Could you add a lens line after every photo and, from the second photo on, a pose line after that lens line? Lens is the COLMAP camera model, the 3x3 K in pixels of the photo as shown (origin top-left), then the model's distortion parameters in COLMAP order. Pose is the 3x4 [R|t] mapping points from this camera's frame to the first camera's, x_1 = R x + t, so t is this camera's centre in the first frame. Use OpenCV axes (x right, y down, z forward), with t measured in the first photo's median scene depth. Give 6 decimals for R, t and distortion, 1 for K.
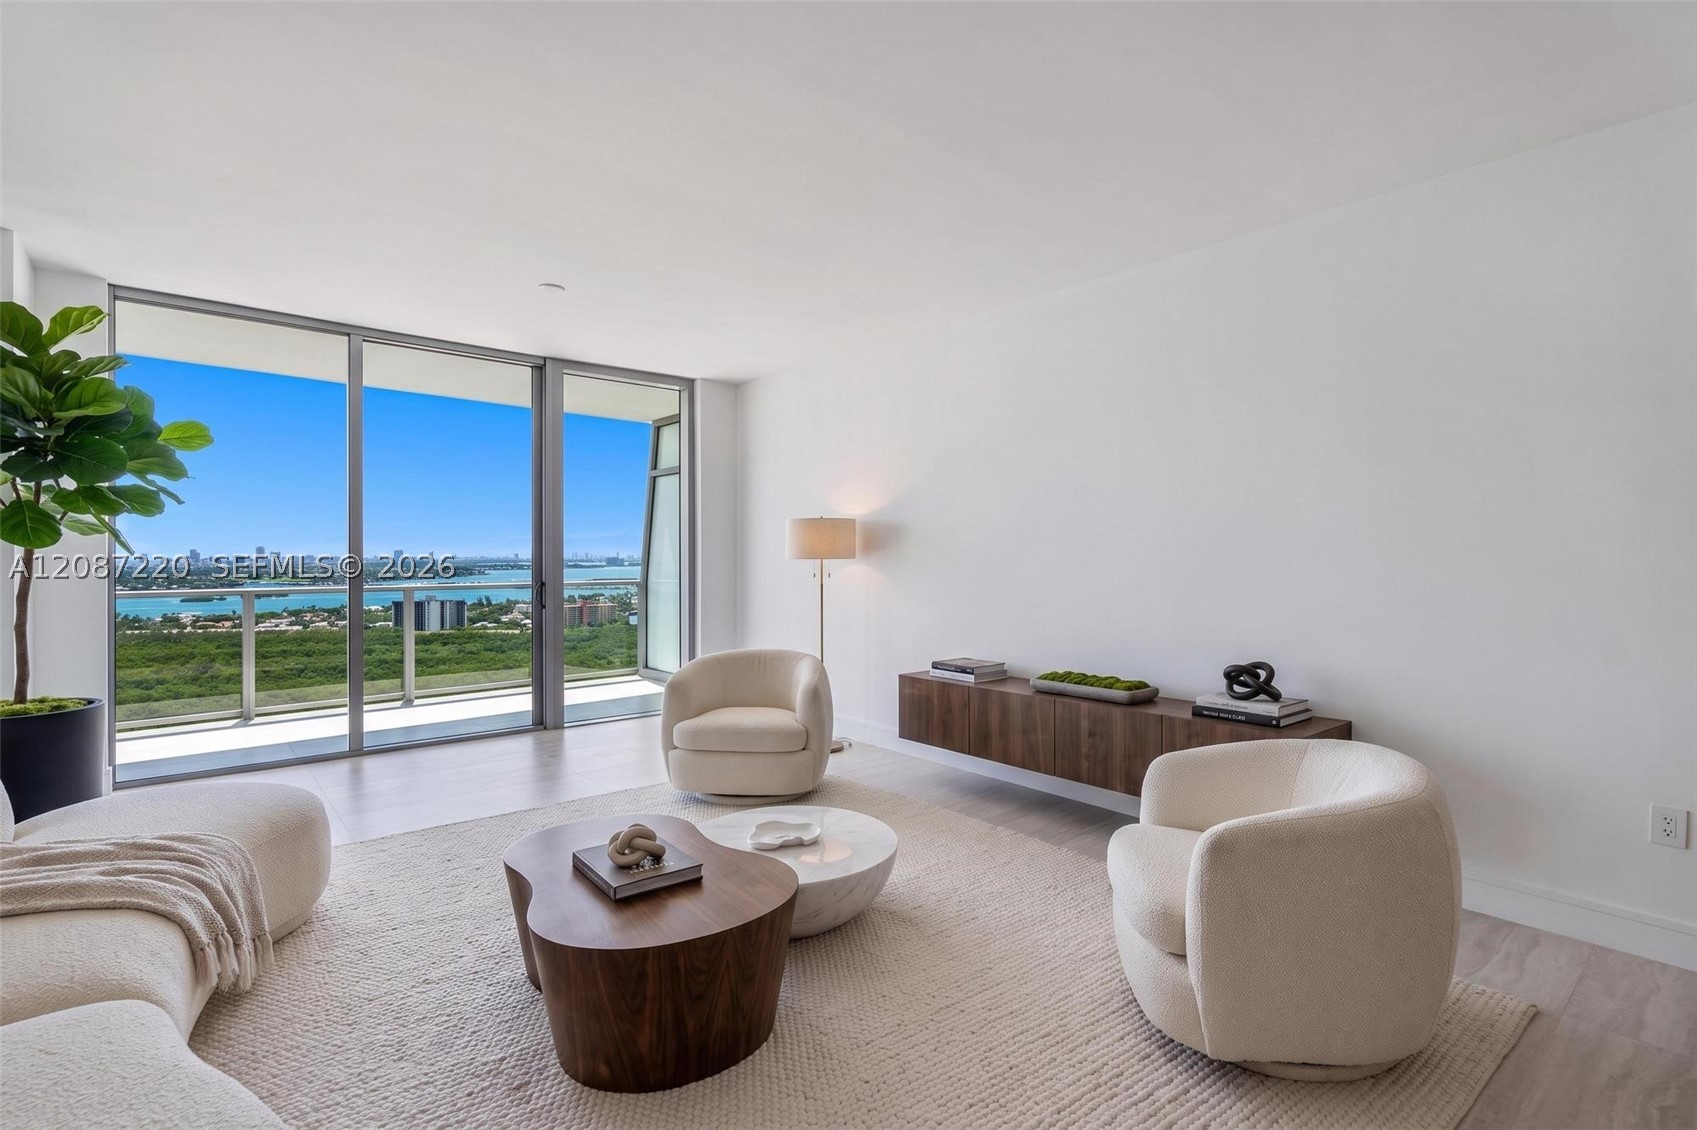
lens RADIAL K [[789.0, 0, 854.6], [0, 789.0, 563.3], [0, 0, 1]] dist [0.004914, -0.001552]
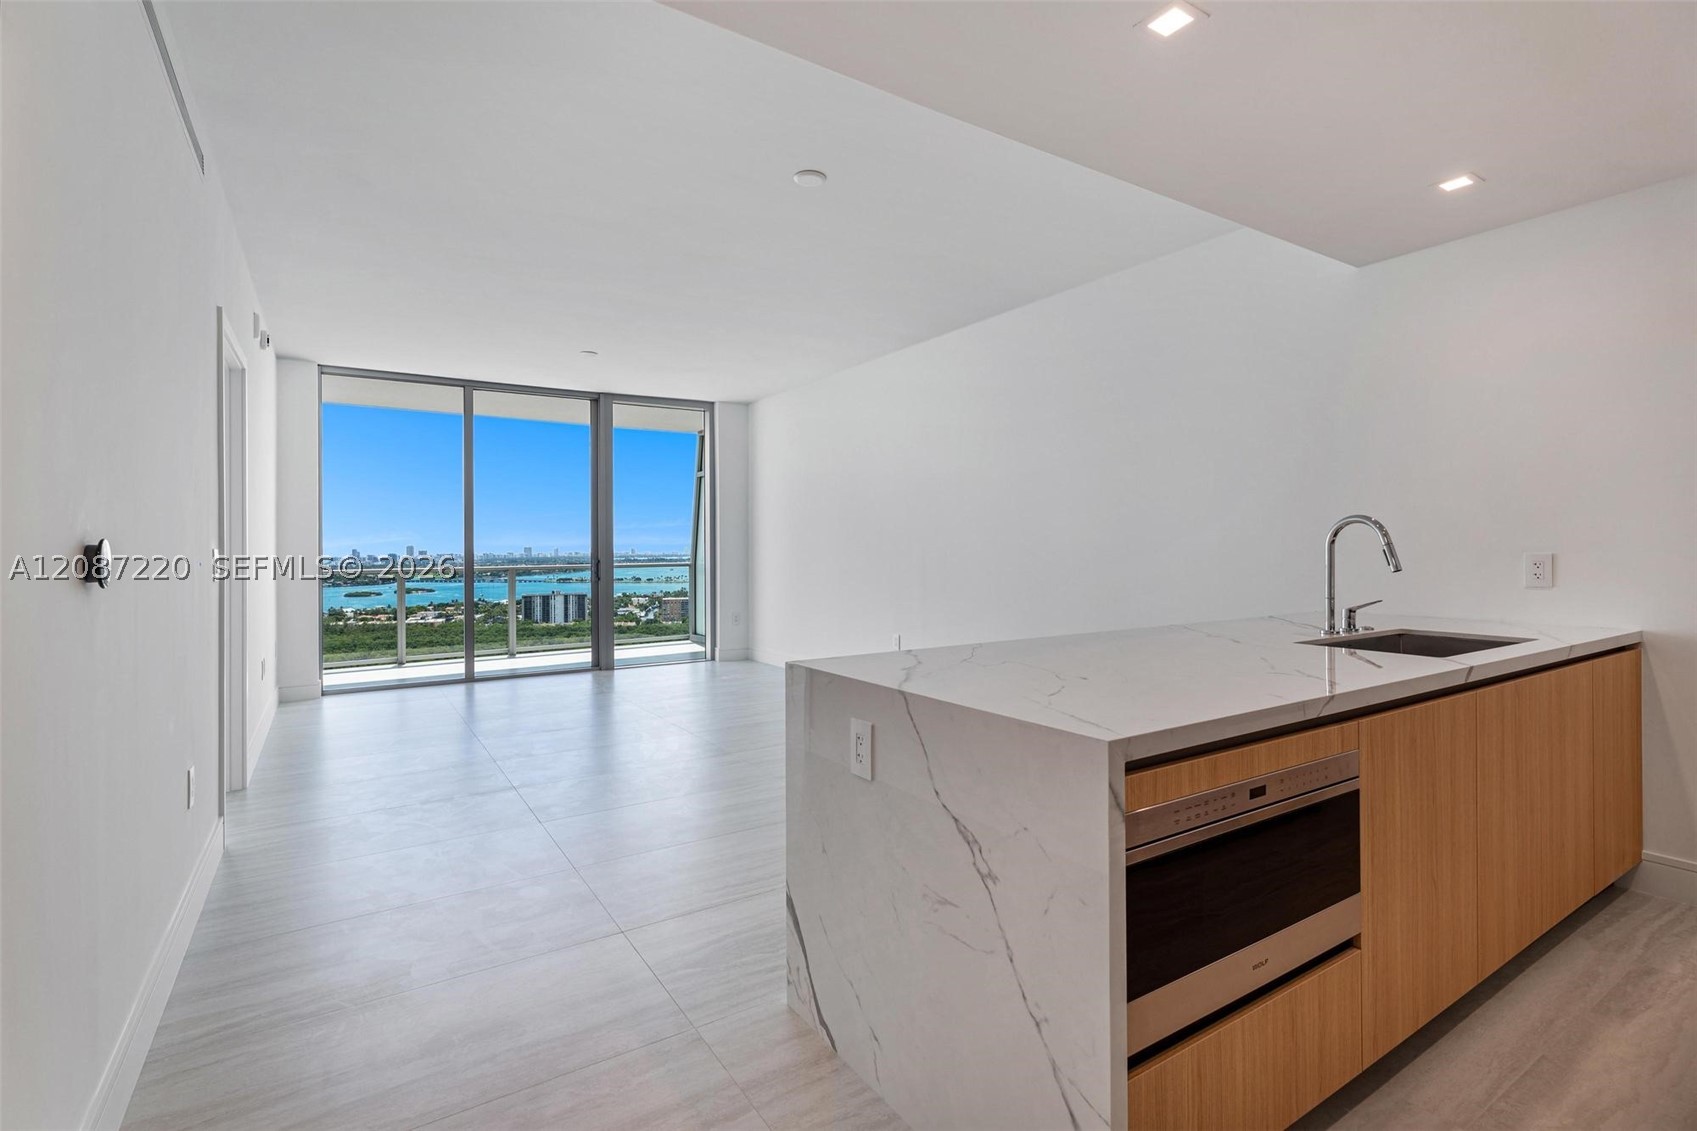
lens RADIAL K [[789.0, 0, 844.3], [0, 789.0, 532.9], [0, 0, 1]] dist [0.004914, -0.001552]
pose [[0.989763, -0.016993, -0.141704, 0.172451], [0.012922, 0.999478, -0.029603, 0.020145], [0.142133, 0.027469, 0.989466, -0.222225]]
